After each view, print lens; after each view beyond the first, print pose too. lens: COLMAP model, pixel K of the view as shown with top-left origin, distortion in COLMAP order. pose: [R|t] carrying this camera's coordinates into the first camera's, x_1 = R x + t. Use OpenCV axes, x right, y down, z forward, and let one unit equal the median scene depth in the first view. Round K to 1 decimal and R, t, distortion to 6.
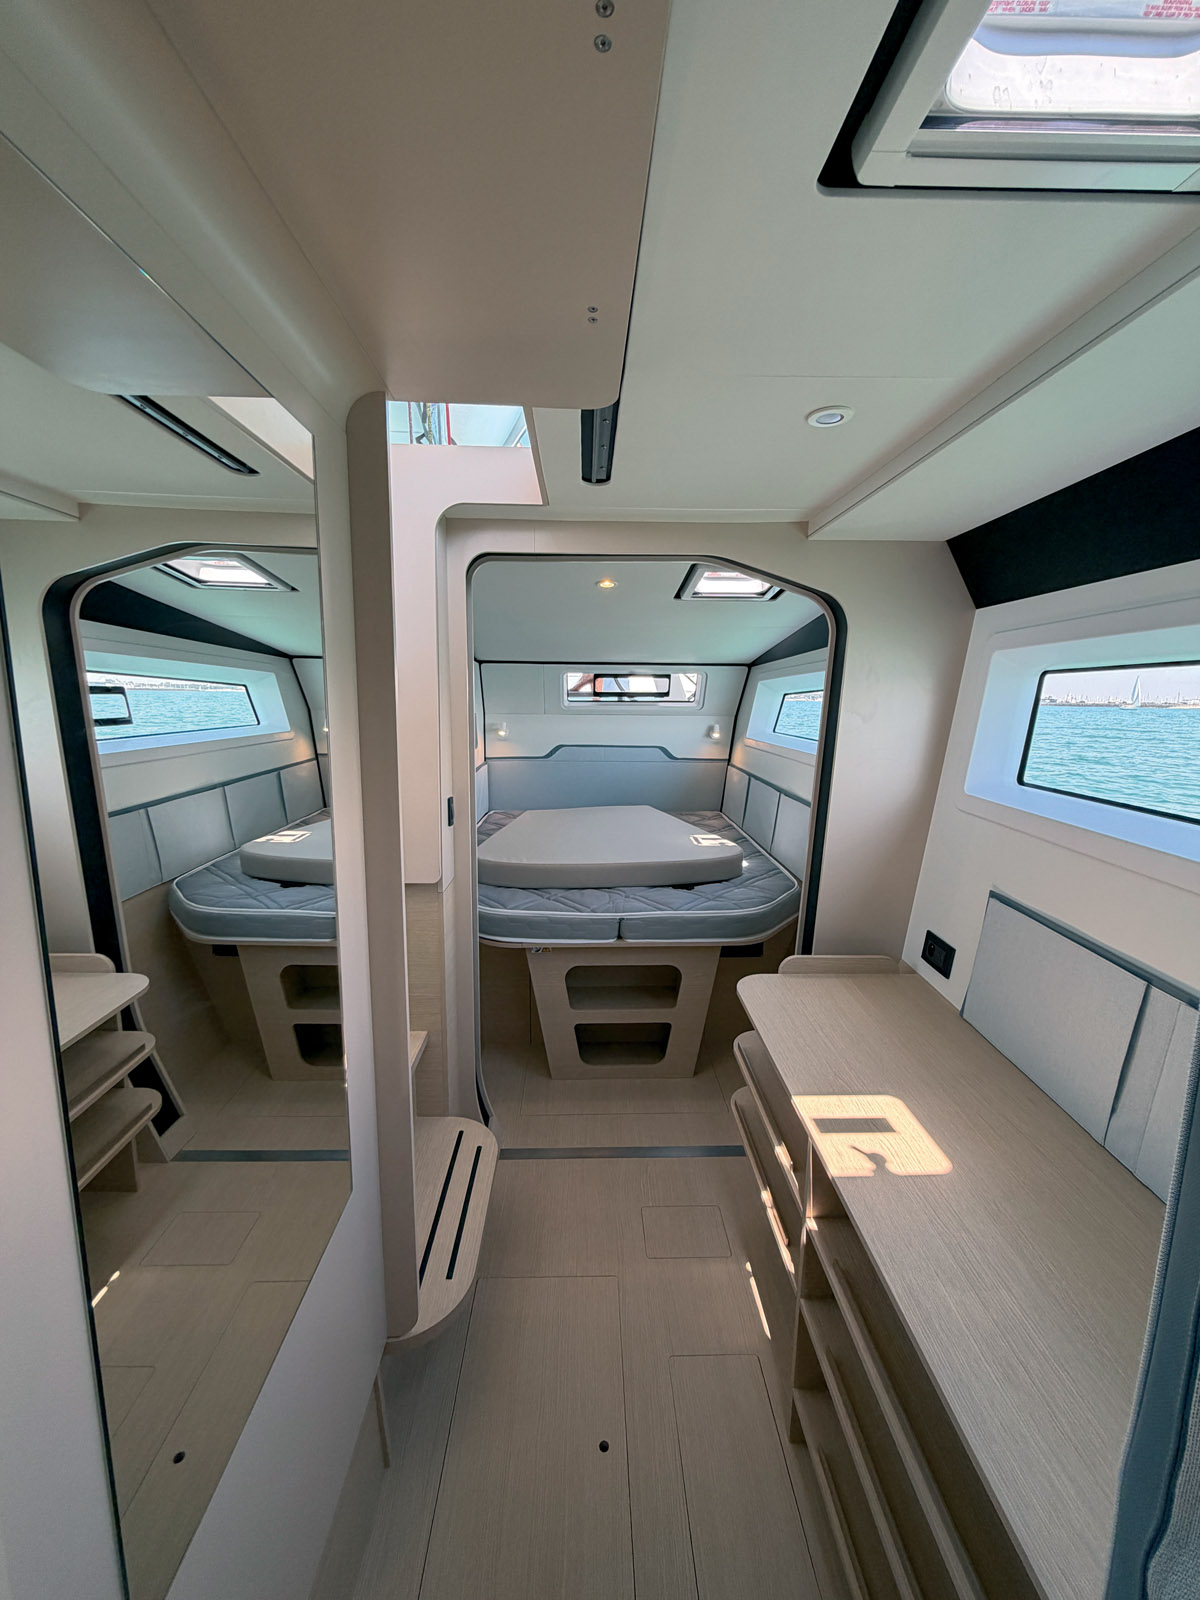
lens RADIAL K [[649.8, 0, 596.4], [0, 649.8, 797.1], [0, 0, 1]] dist [-0.000930, 0.000169]
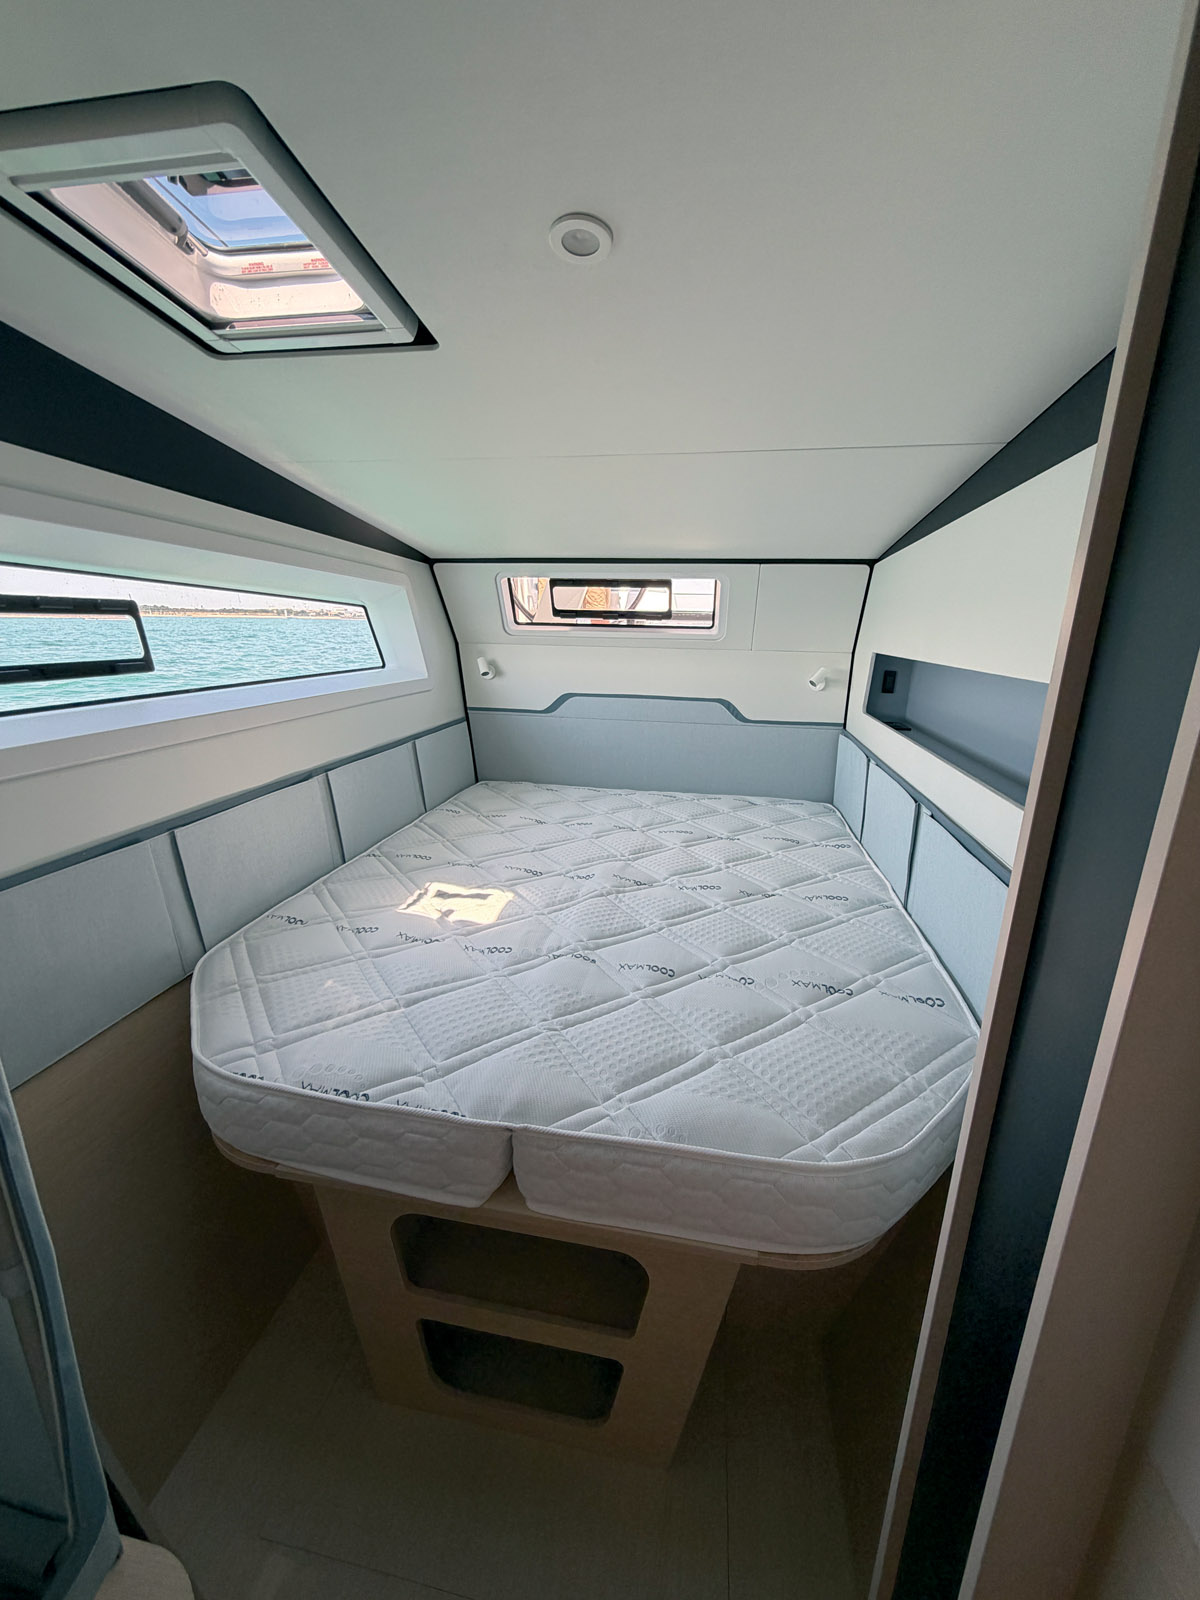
lens RADIAL K [[649.8, 0, 600.9], [0, 649.8, 802.4], [0, 0, 1]] dist [-0.000930, 0.000169]
pose [[0.980916, 0.054838, -0.186540, -0.242674], [-0.034911, 0.993485, 0.108483, -0.075614], [0.191273, -0.099900, 0.976440, 0.534265]]
